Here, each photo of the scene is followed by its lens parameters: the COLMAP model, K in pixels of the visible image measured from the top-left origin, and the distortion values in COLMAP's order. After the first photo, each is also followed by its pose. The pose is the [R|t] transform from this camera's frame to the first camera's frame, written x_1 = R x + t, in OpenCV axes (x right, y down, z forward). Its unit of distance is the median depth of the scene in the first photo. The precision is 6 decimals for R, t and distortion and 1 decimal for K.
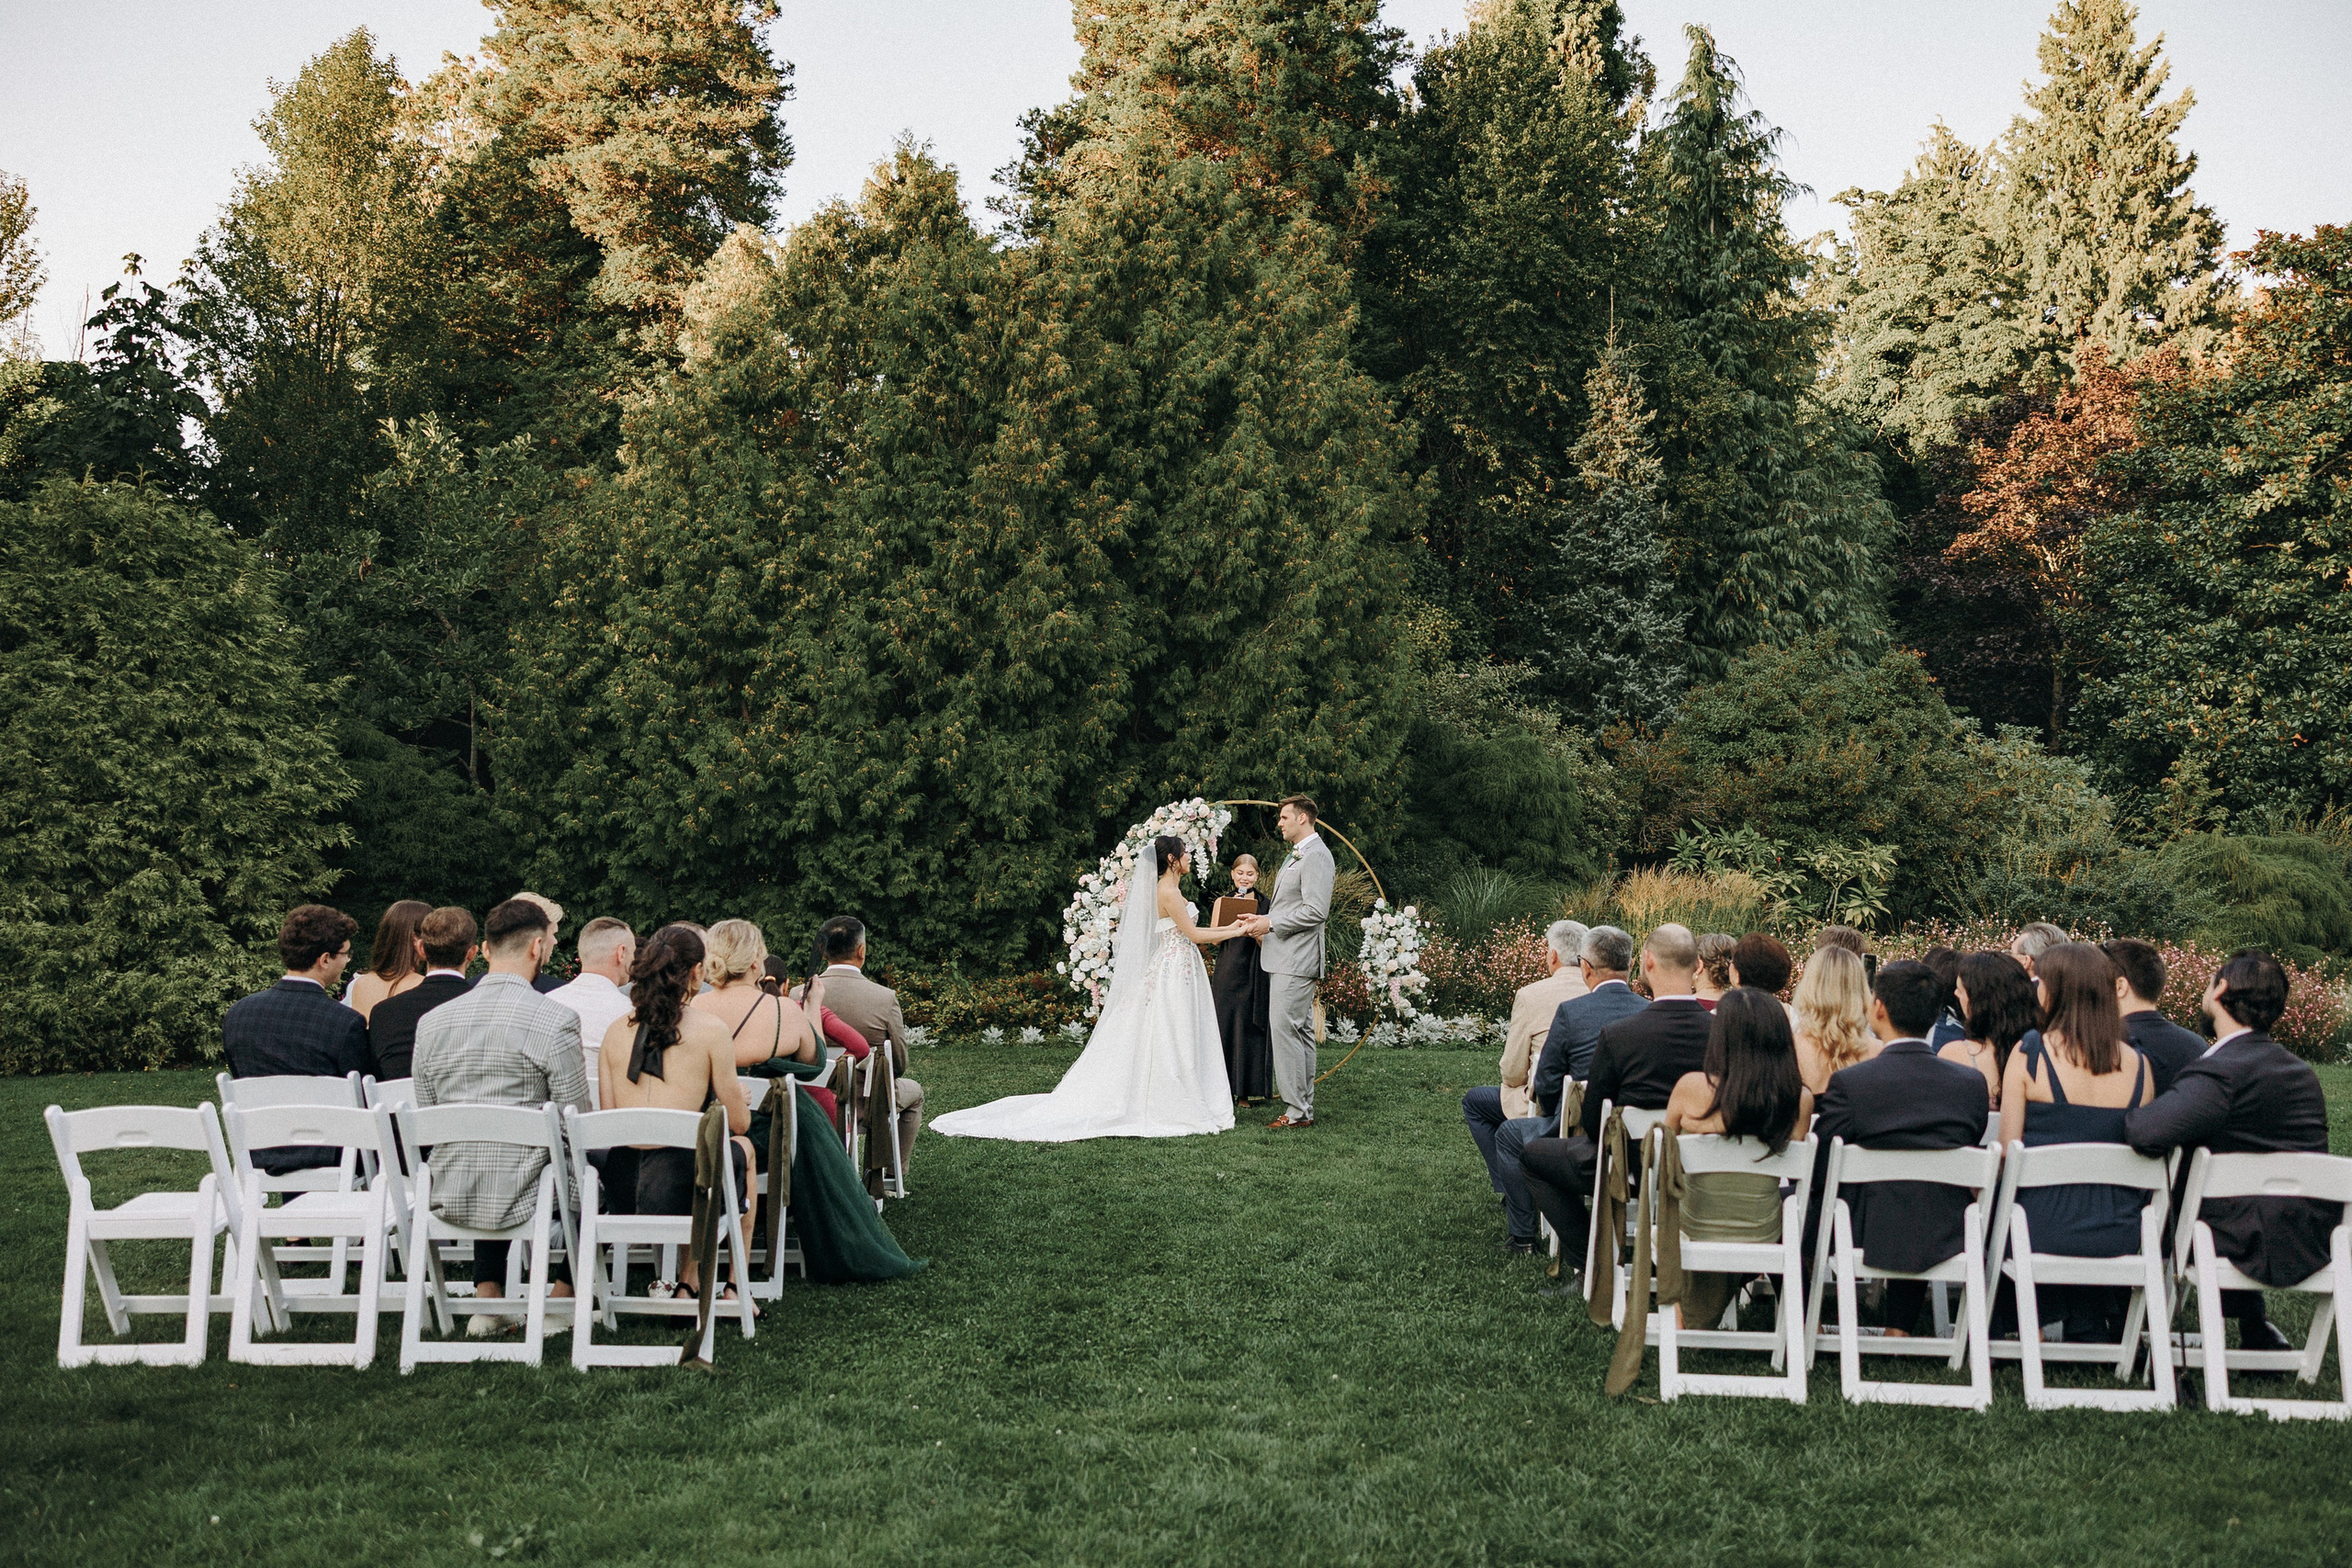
lens RADIAL K [[1918.9, 0, 1168.7], [0, 1918.9, 764.0], [0, 0, 1]] dist [0.014843, 0.005167]
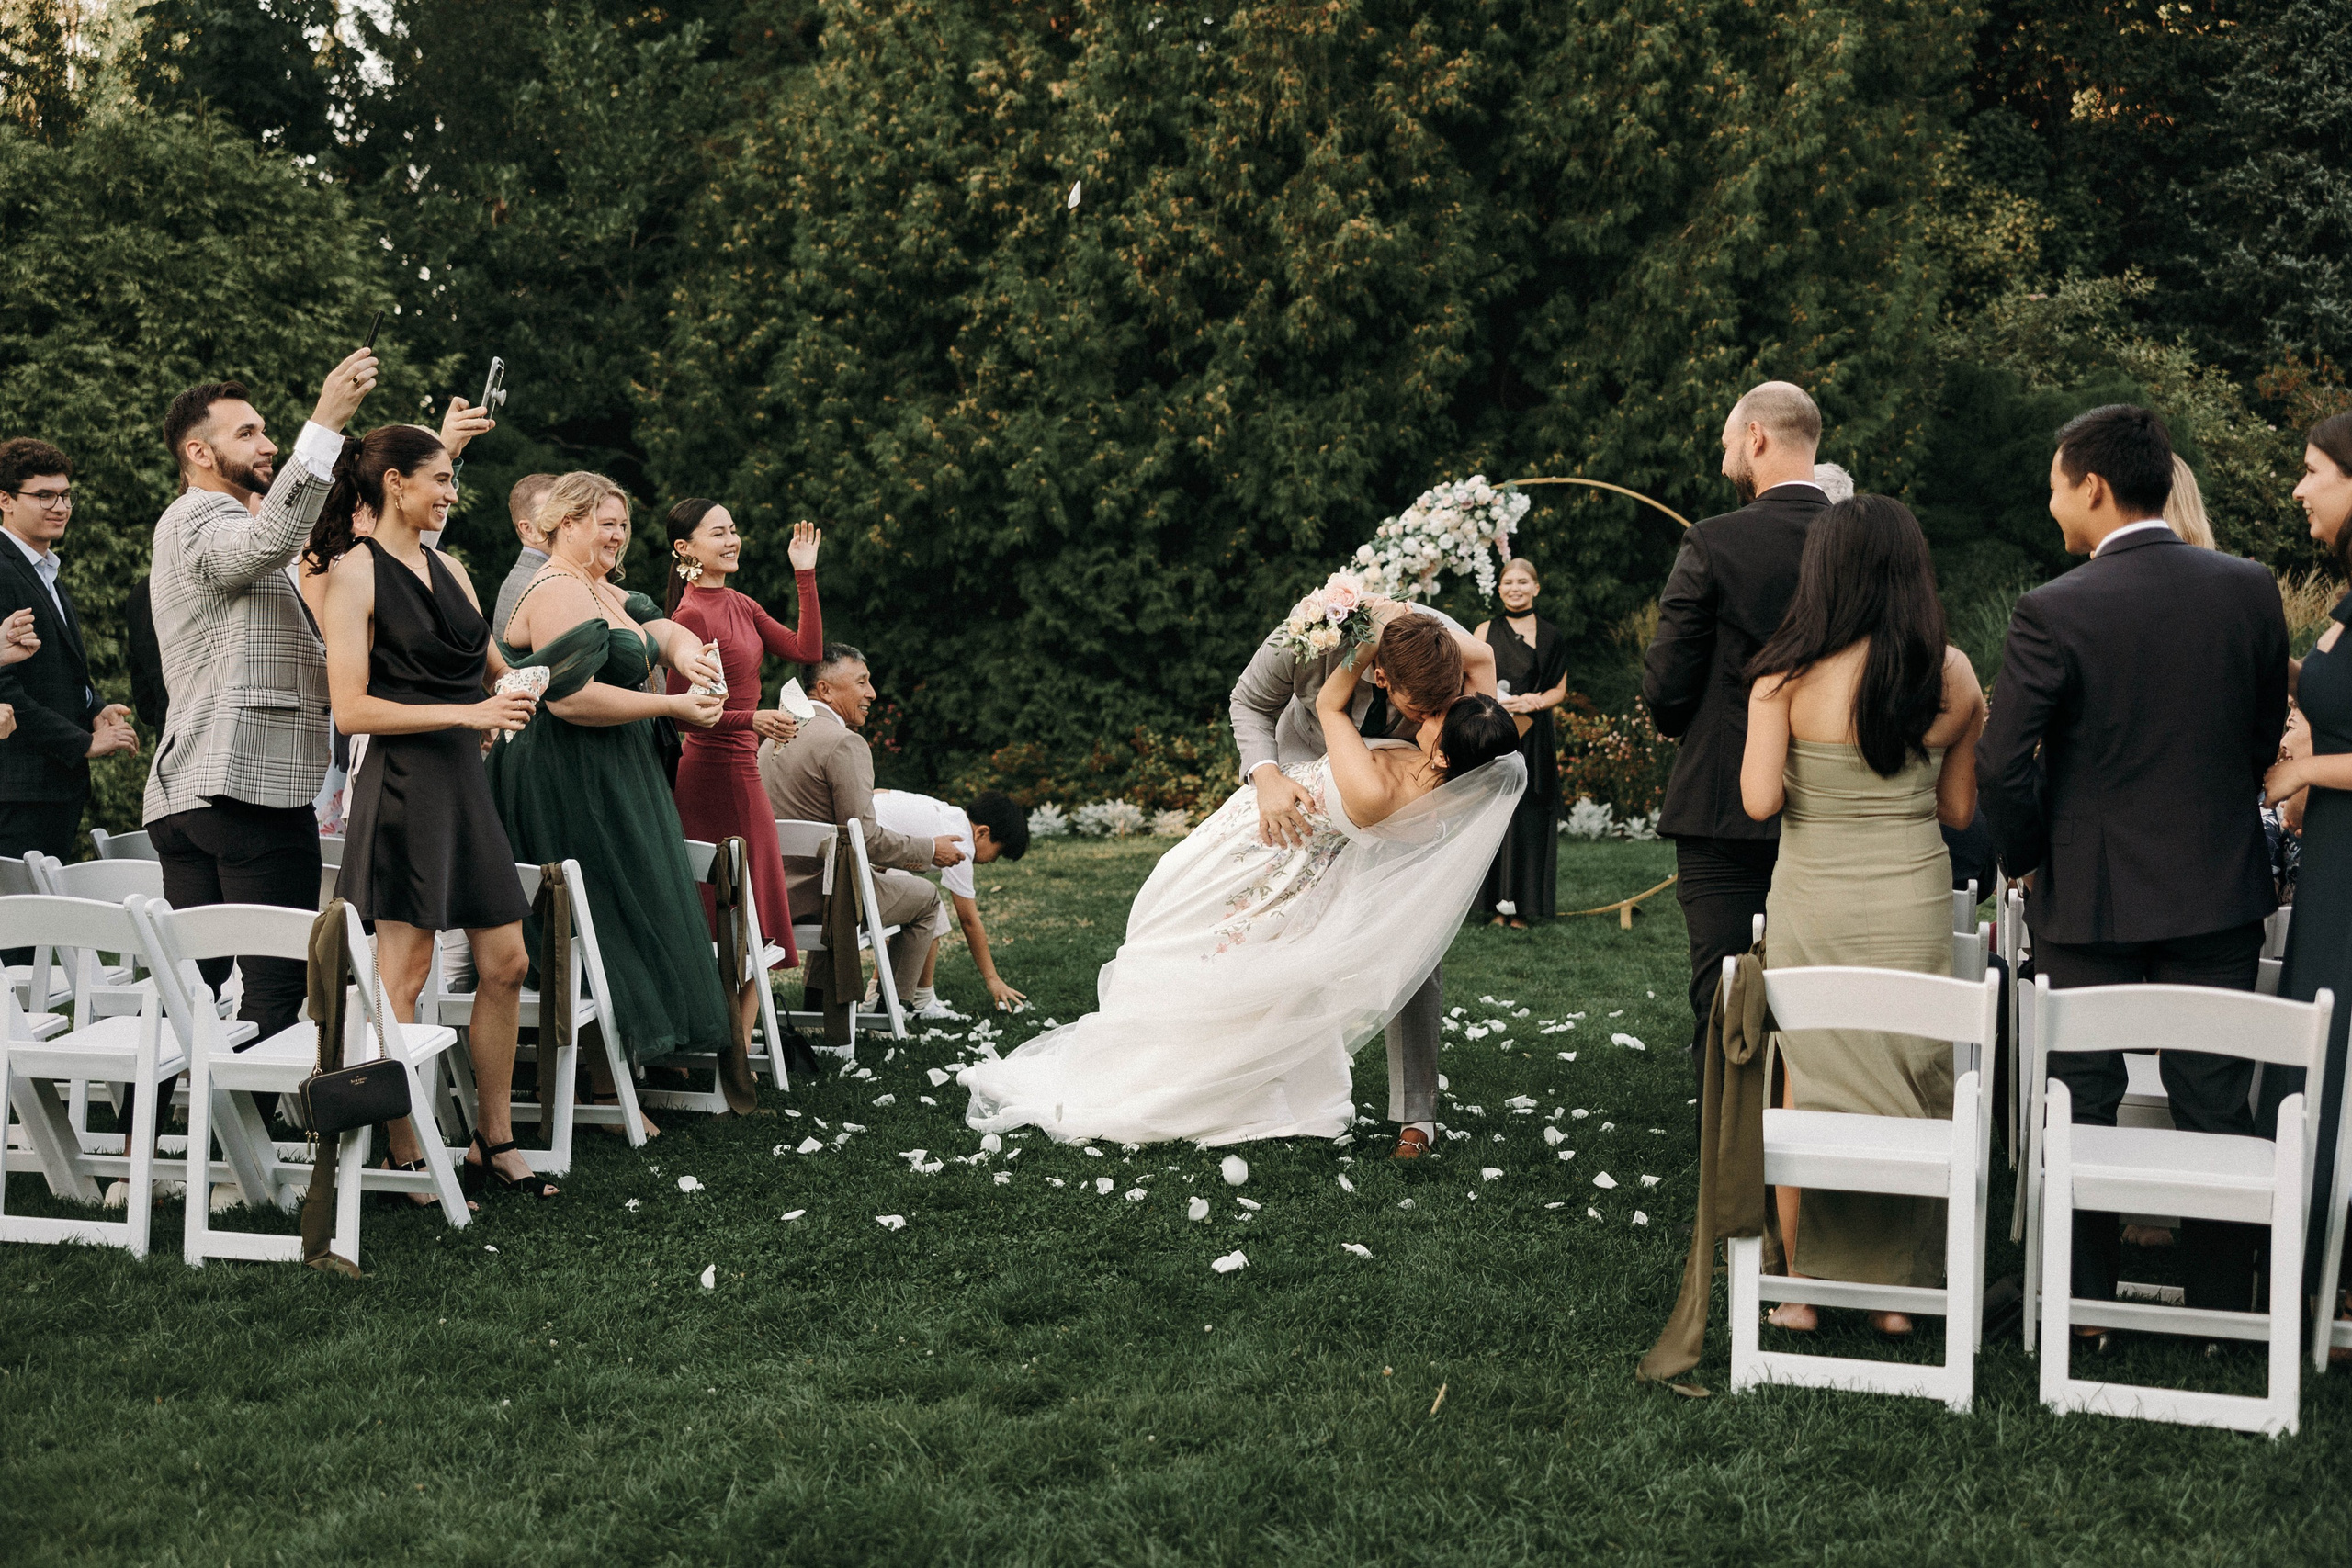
lens RADIAL K [[2560.0, 0, 1141.2], [0, 2560.0, 784.7], [0, 0, 1]] dist [-0.000067, 0.025974]
pose [[0.971225, 0.001950, -0.238156, 0.084426], [0.027128, 0.992553, 0.118756, 0.011067], [0.236614, -0.121800, 0.963939, 0.059036]]
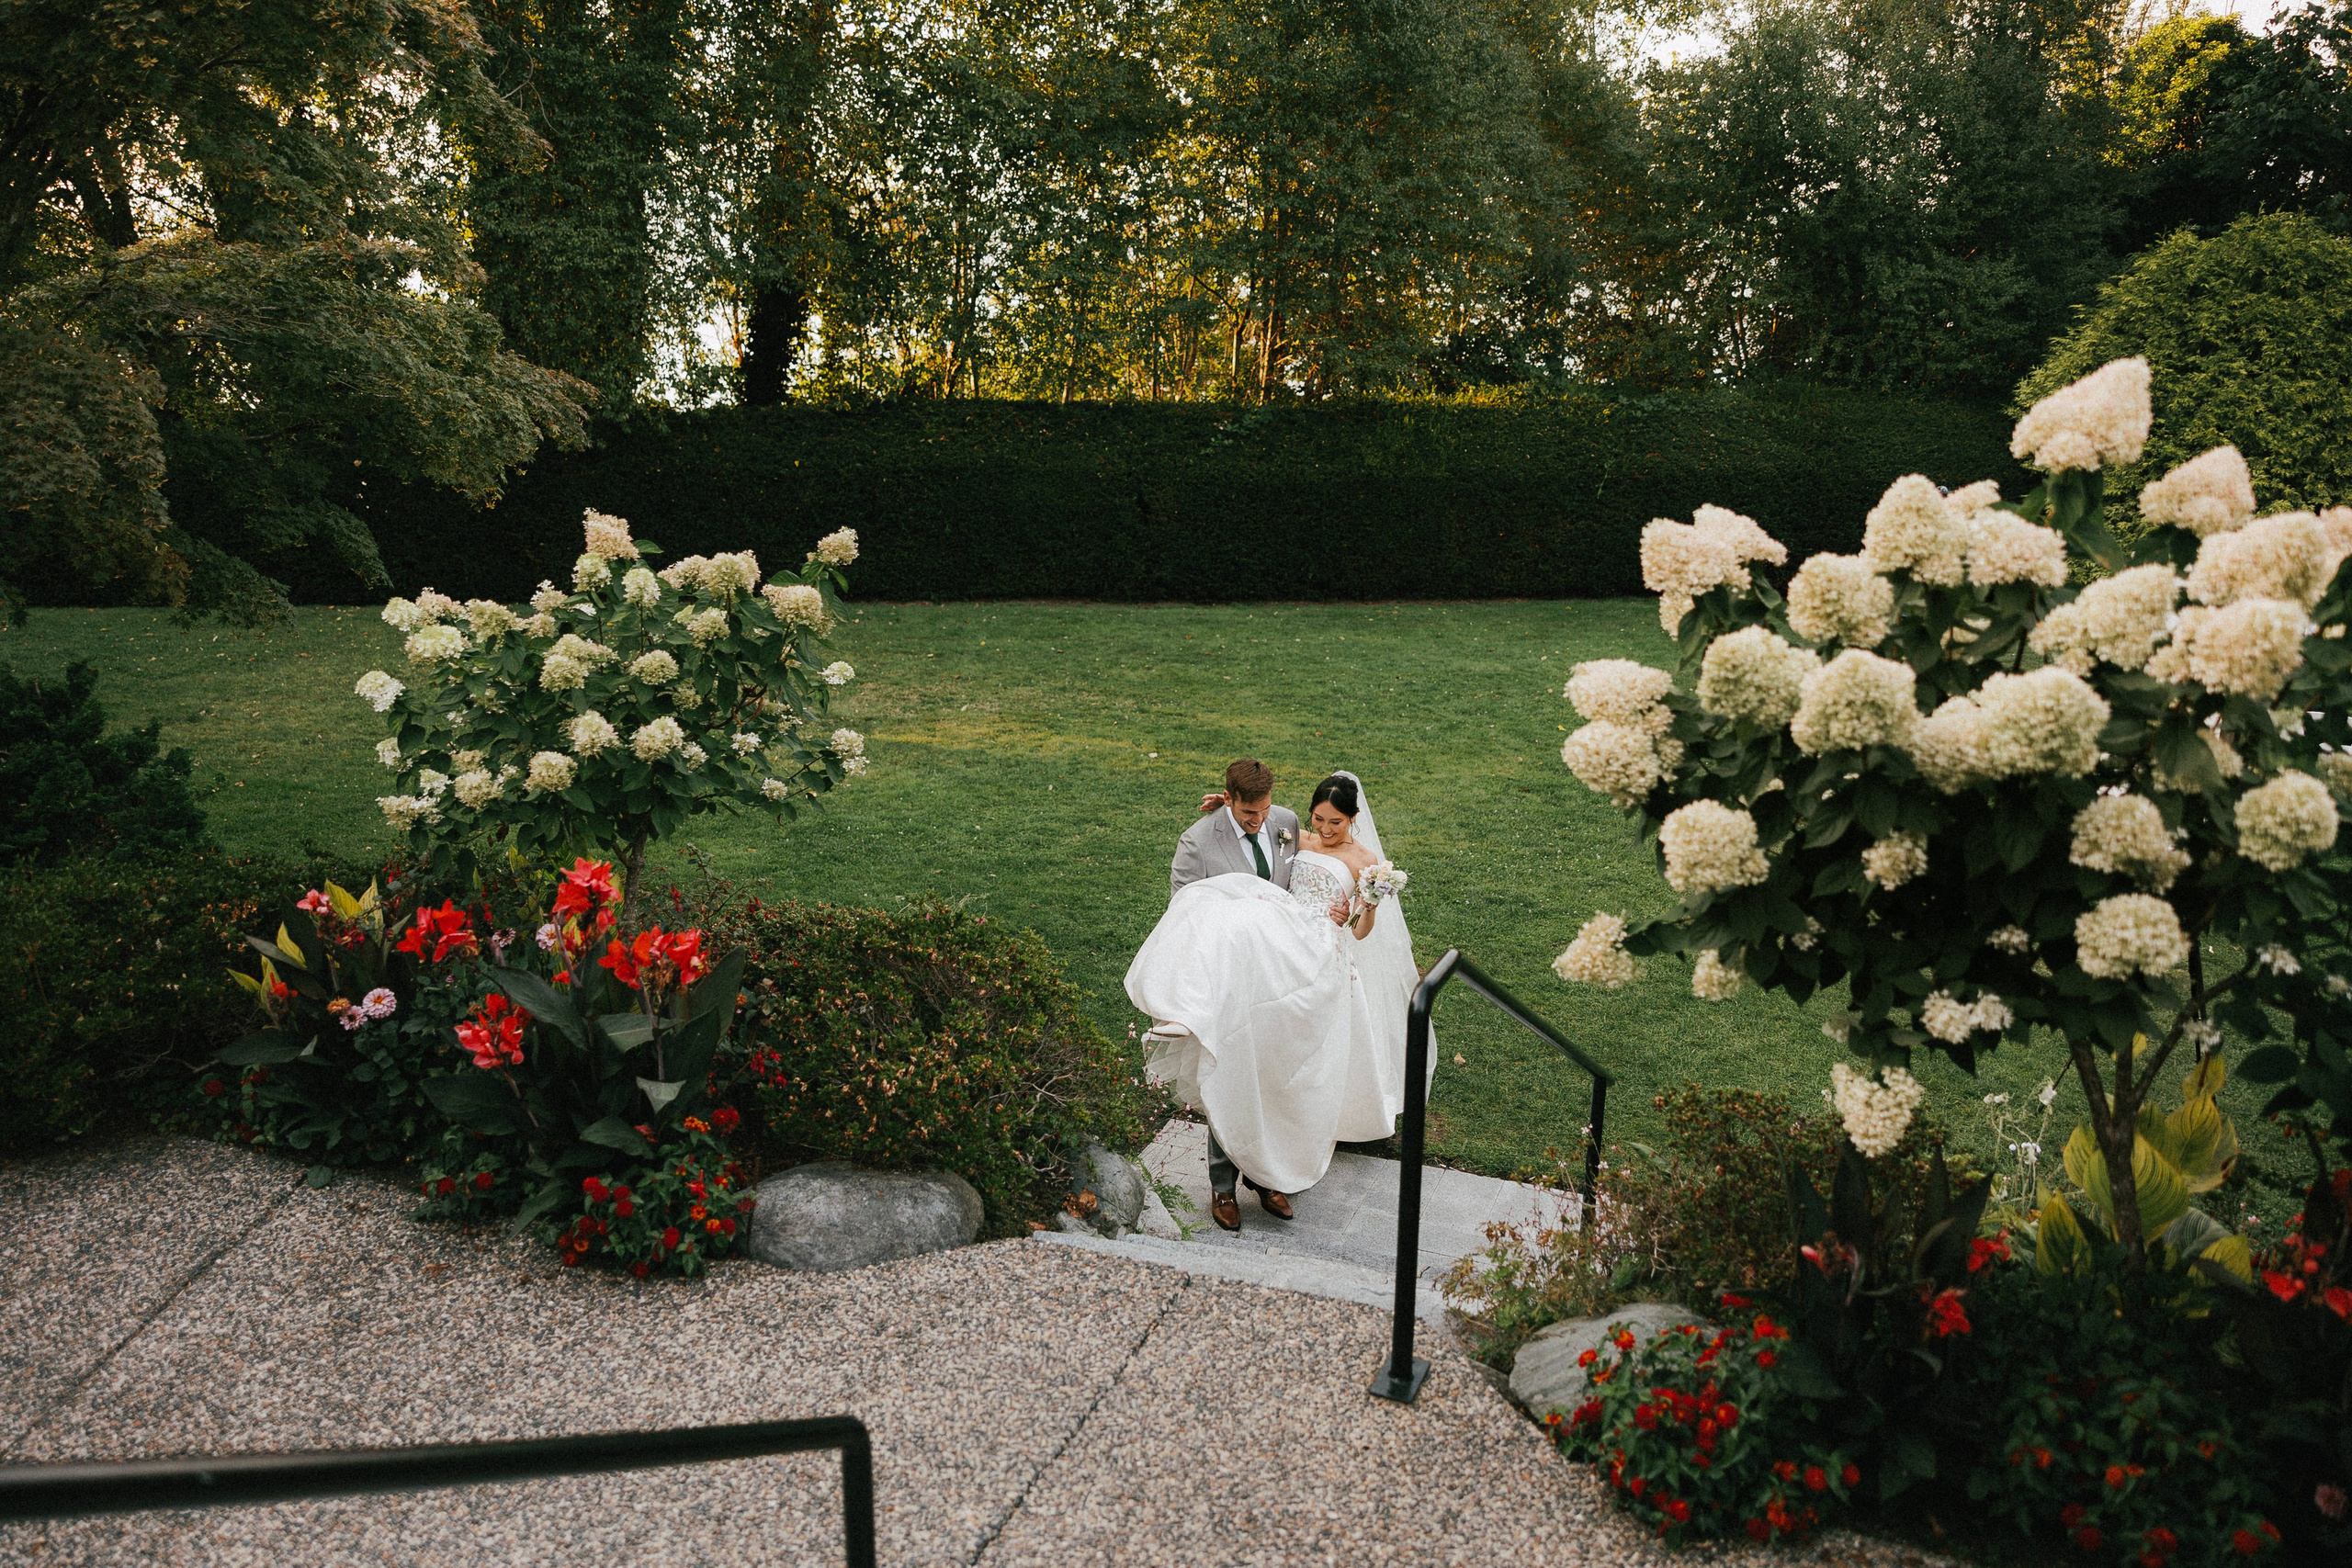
lens RADIAL K [[1904.0, 0, 1124.7], [0, 1904.0, 777.4], [0, 0, 1]] dist [0.010242, 0.004216]
pose [[0.555500, 0.190339, -0.809438, 0.222881], [0.052426, 0.963495, 0.262544, -0.166597], [0.829862, -0.188279, 0.525243, -0.571394]]
